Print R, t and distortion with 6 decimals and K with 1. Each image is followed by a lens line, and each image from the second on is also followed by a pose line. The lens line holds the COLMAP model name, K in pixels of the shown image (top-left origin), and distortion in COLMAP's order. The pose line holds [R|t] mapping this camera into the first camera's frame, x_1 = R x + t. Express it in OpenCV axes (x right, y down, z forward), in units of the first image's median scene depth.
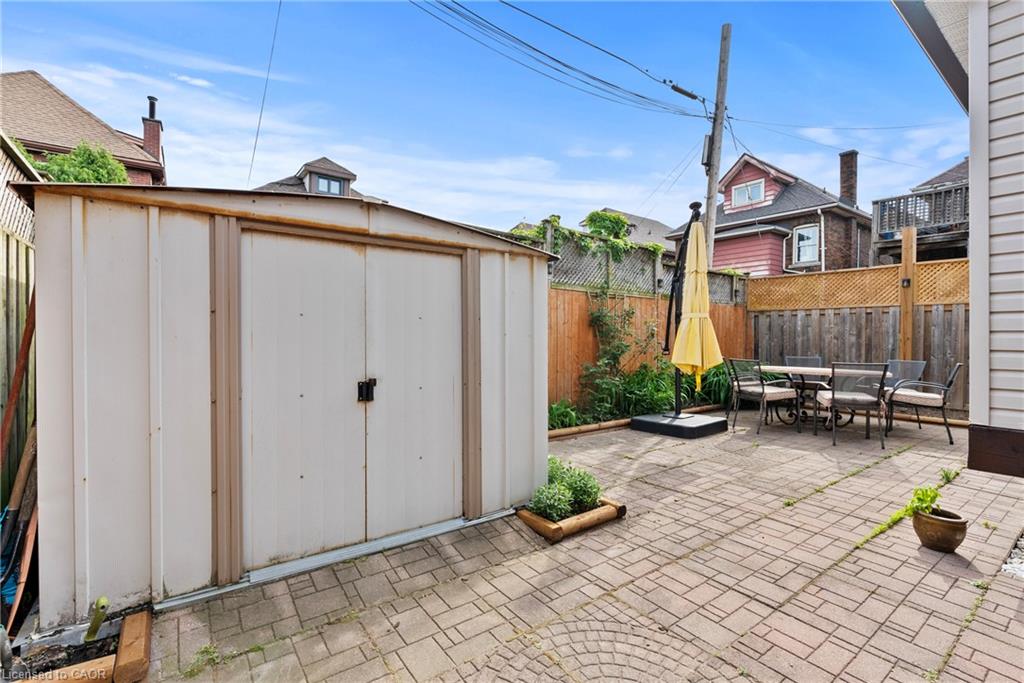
lens RADIAL K [[476.2, 0, 512.0], [0, 476.2, 341.5], [0, 0, 1]] dist [-0.001365, -0.000340]
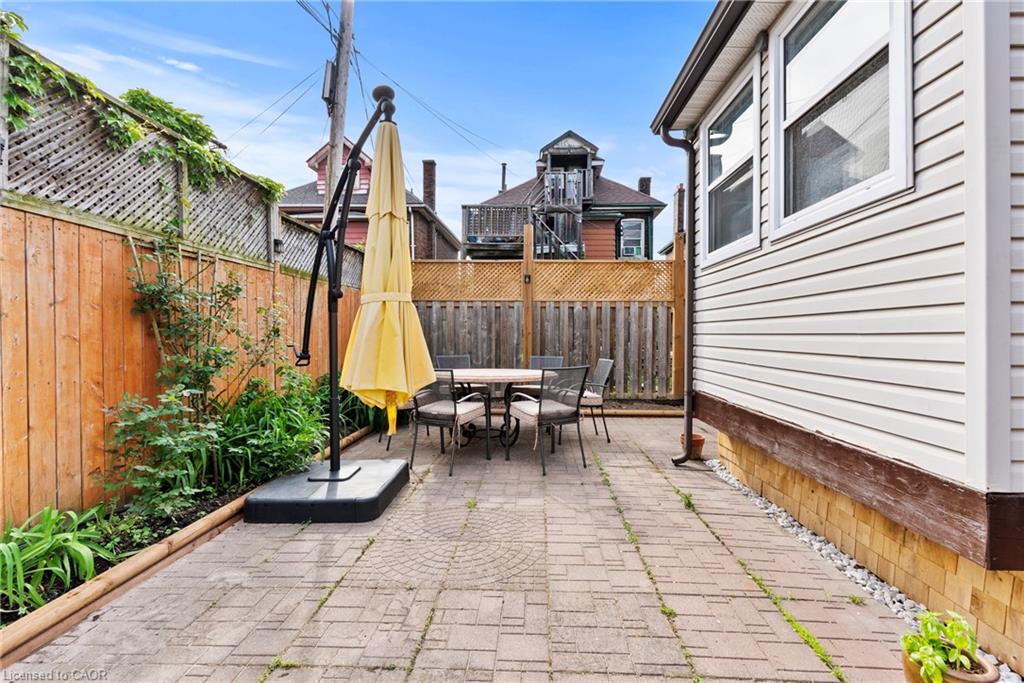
lens RADIAL K [[461.5, 0, 515.2], [0, 461.5, 336.1], [0, 0, 1]] dist [-0.001021, -0.000686]
pose [[0.649867, -0.012493, 0.759945, 0.064910], [0.007675, 0.999922, 0.009875, -0.011649], [-0.760009, -0.000585, 0.649913, 0.439841]]
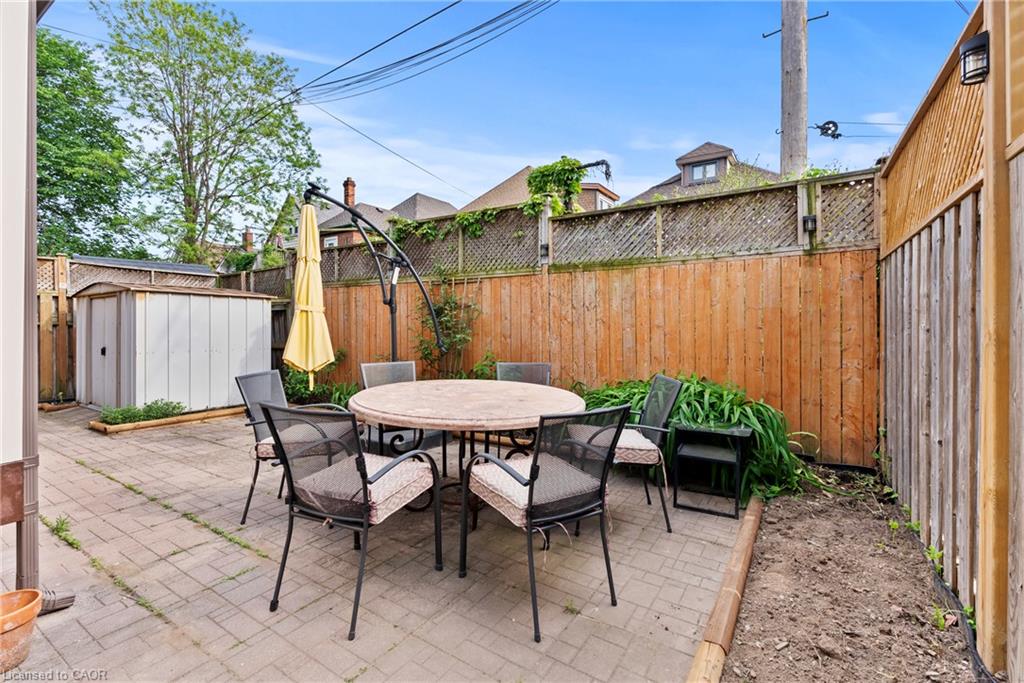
lens RADIAL K [[456.4, 0, 511.5], [0, 456.4, 323.8], [0, 0, 1]] dist [0.000577, -0.000013]
pose [[0.324441, -0.001186, -0.945905, 1.054121], [-0.003274, 0.999992, -0.002377, -0.017836], [0.945900, 0.003868, 0.324434, 0.857763]]
